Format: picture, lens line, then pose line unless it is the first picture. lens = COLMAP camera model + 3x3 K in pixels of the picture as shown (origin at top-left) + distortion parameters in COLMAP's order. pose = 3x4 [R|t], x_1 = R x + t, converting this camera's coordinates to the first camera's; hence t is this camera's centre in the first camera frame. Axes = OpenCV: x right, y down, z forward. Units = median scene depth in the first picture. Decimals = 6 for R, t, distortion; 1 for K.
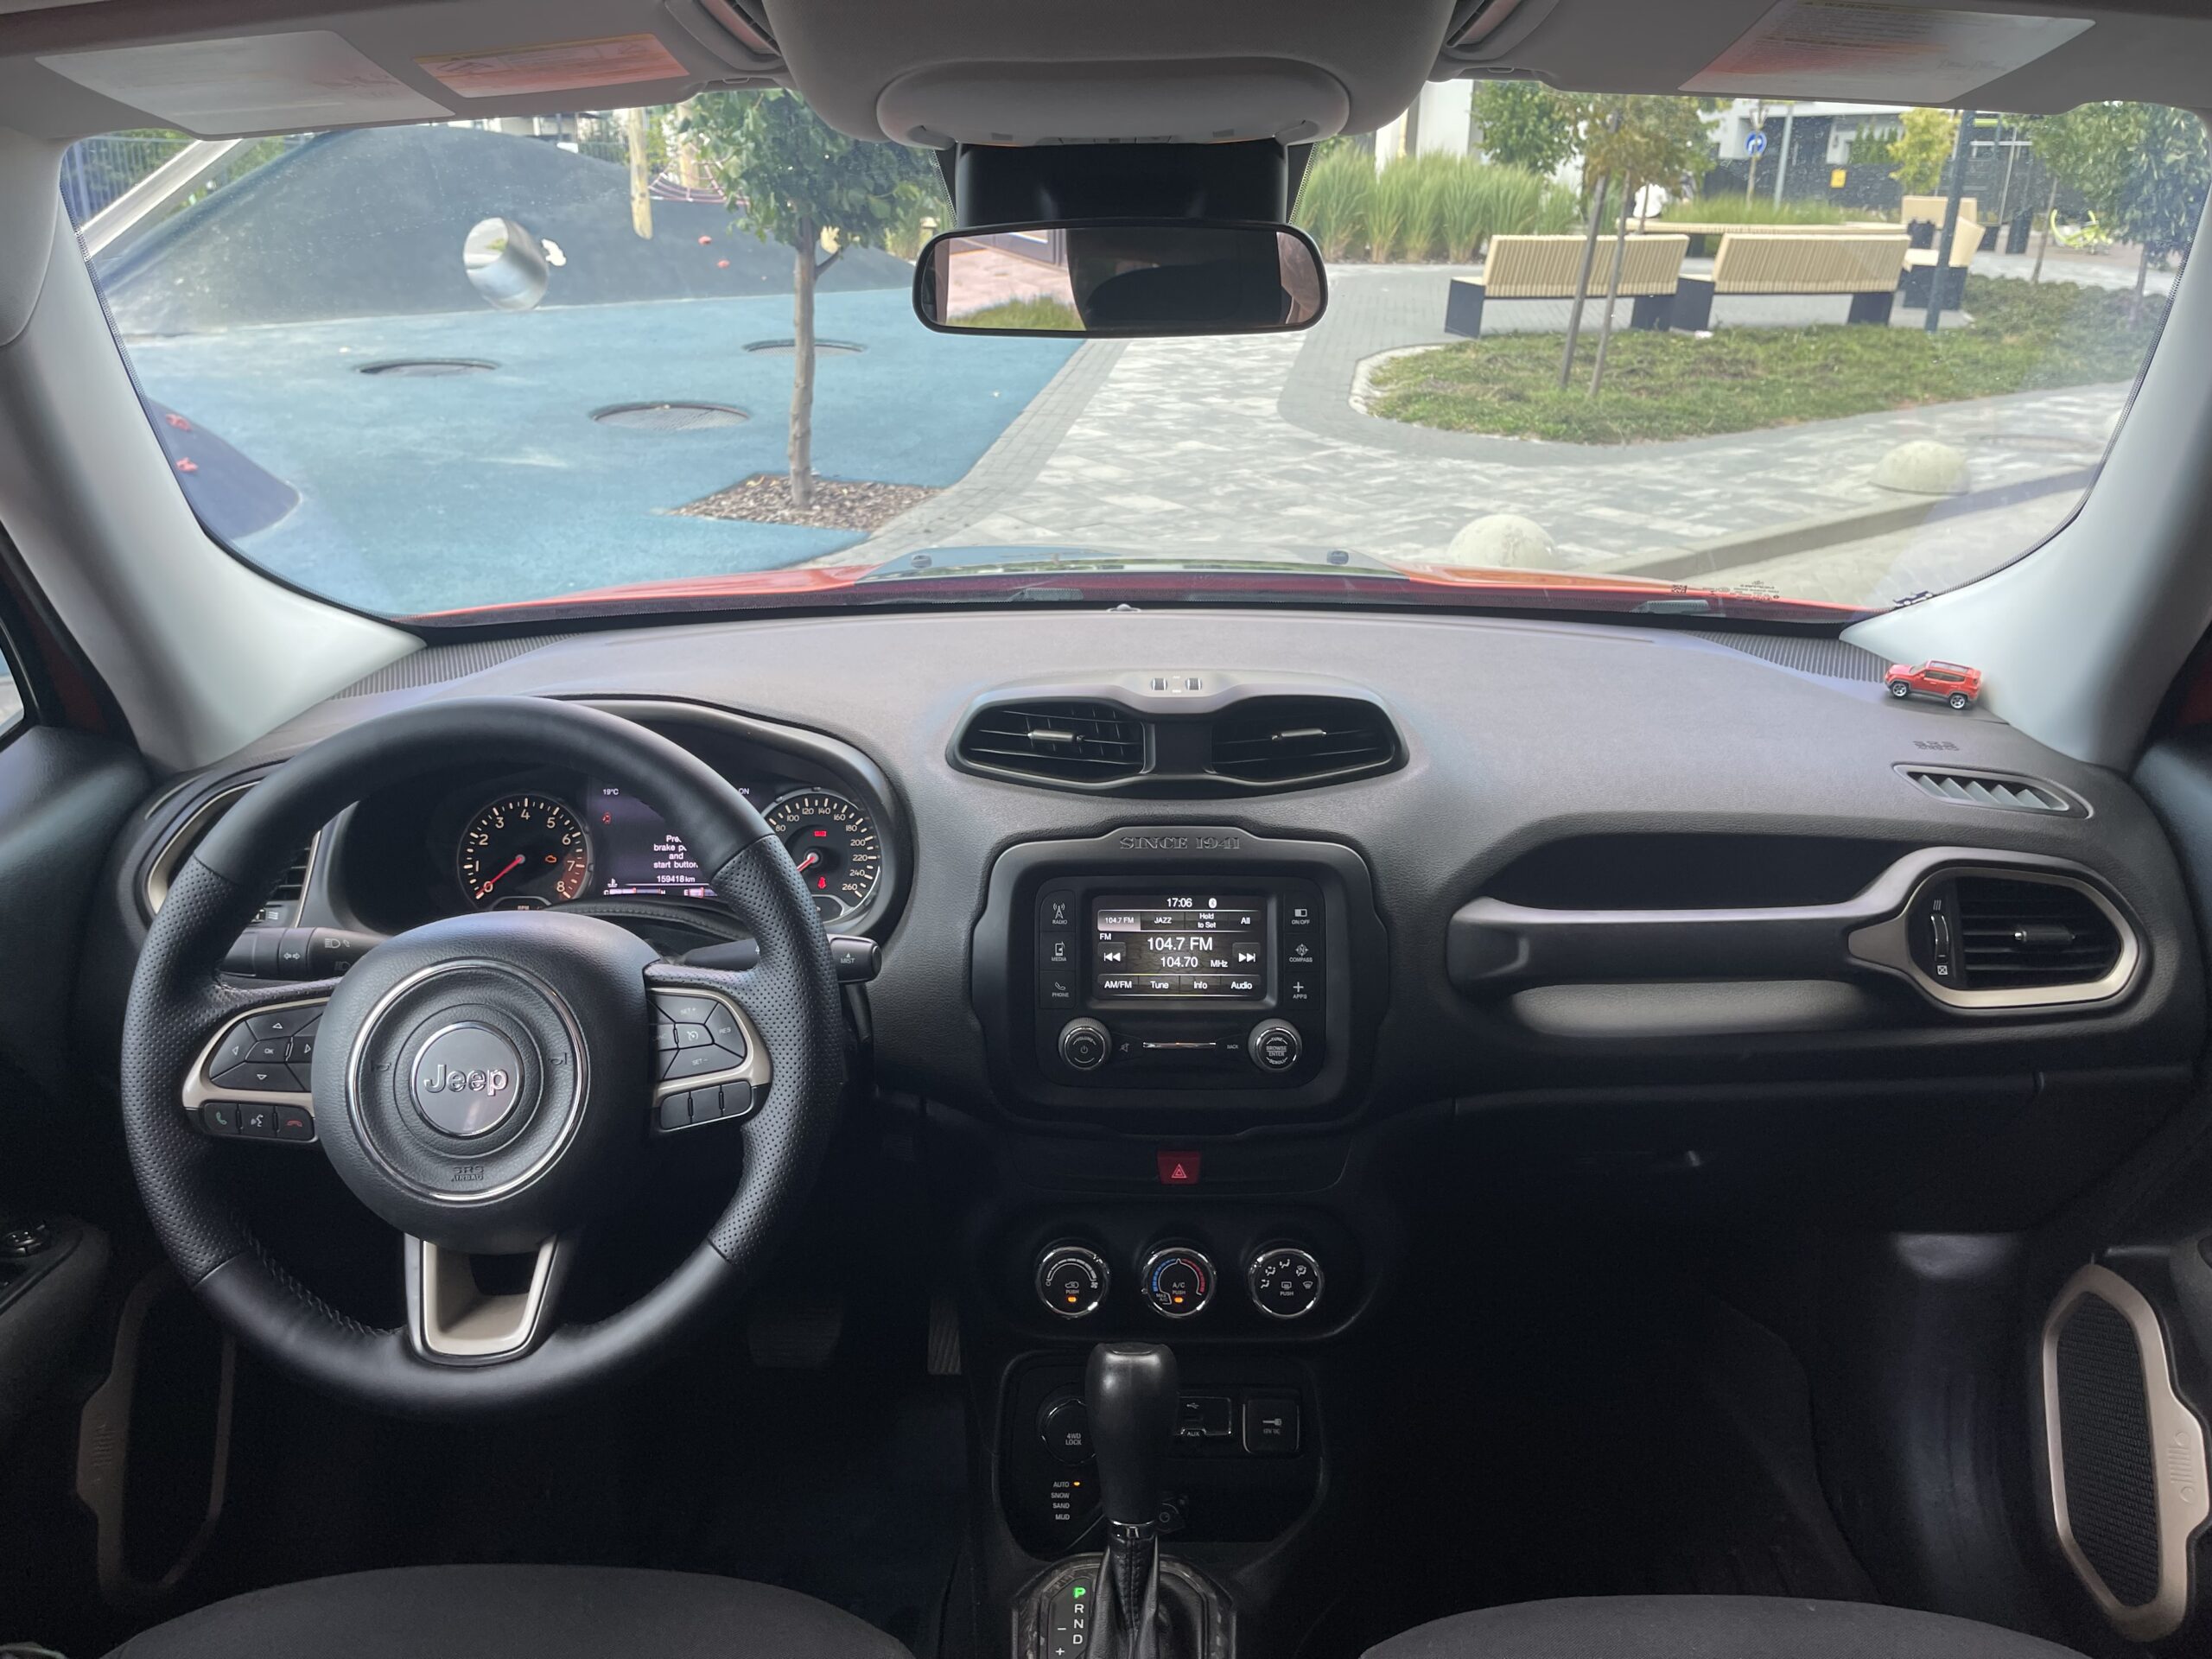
lens RADIAL K [[1608.1, 0, 1112.9], [0, 1608.1, 817.9], [0, 0, 1]] dist [0.045045, -0.044939]
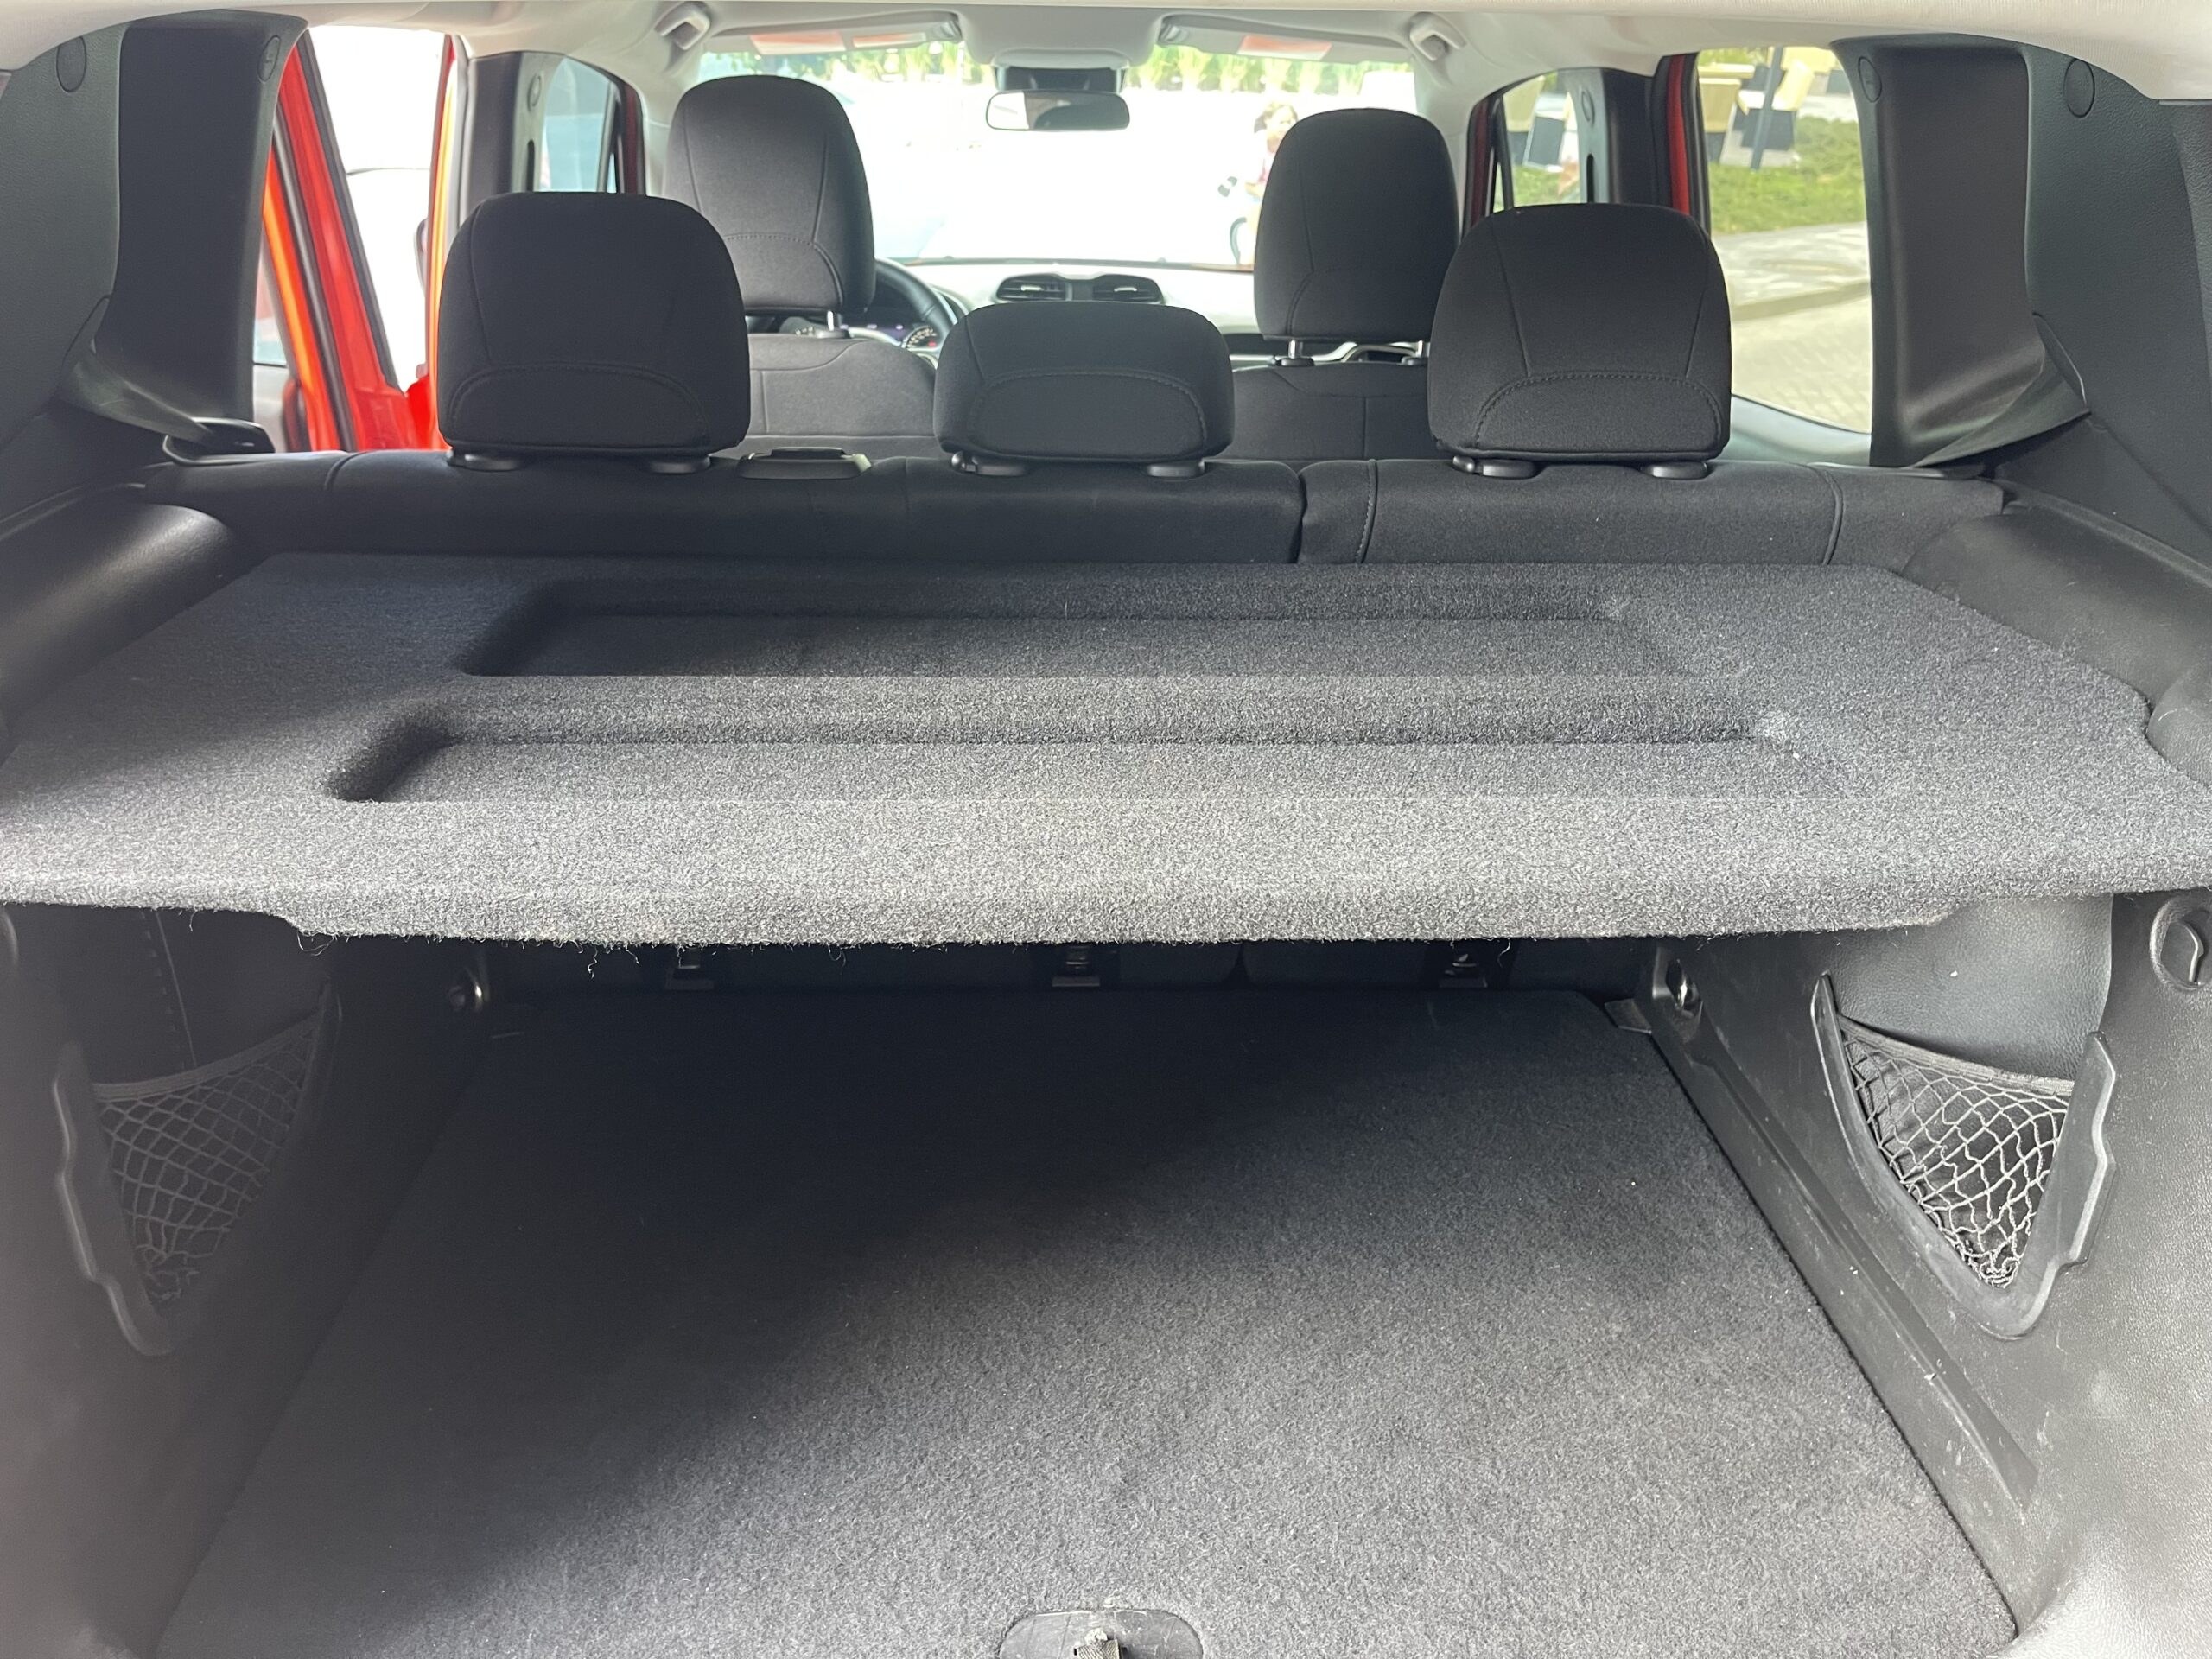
lens RADIAL K [[1608.1, 0, 1112.9], [0, 1608.1, 817.9], [0, 0, 1]] dist [0.045045, -0.044939]
pose [[0.998191, -0.006882, 0.059728, -0.004989], [0.001323, 0.995701, 0.092617, 0.040471], [-0.060108, -0.092371, 0.993909, -0.124861]]
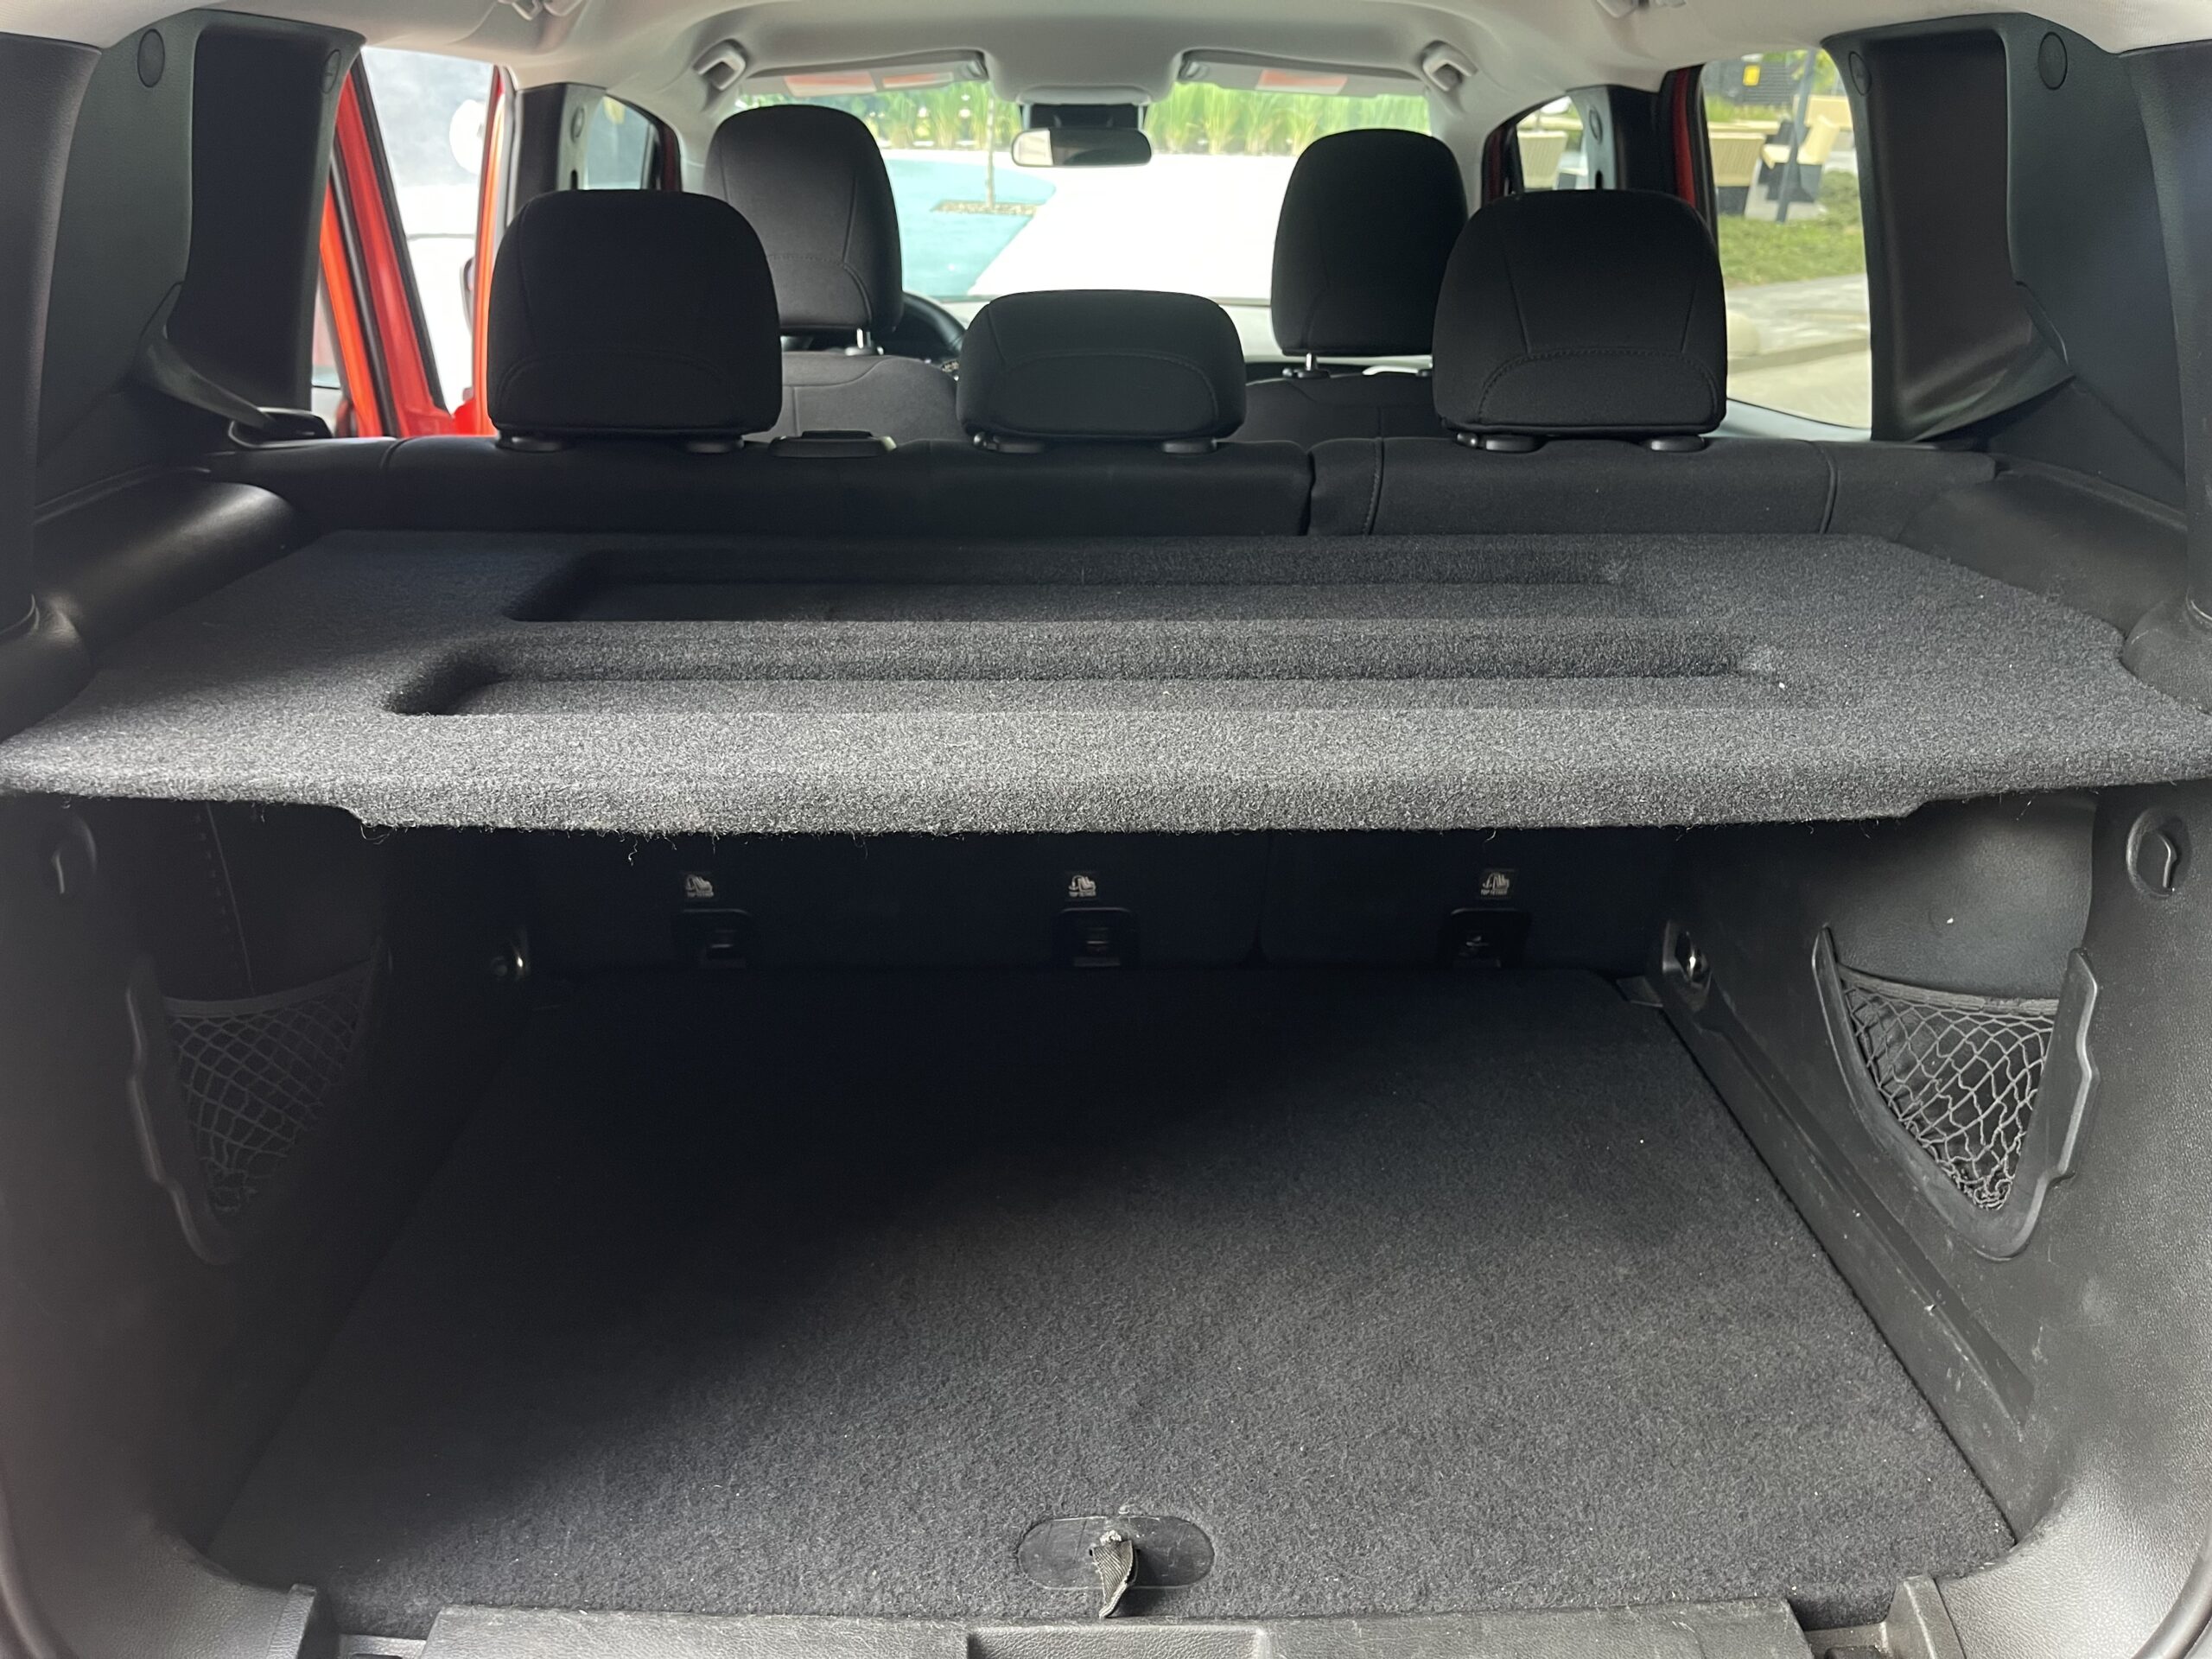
lens RADIAL K [[1611.5, 0, 1106.0], [0, 1611.5, 829.5], [0, 0, 1]] dist [0.039956, -0.032469]
pose [[0.999285, -0.008532, 0.036835, -0.004470], [0.006205, 0.998006, 0.062817, 0.045303], [-0.037297, -0.062544, 0.997345, -0.128290]]
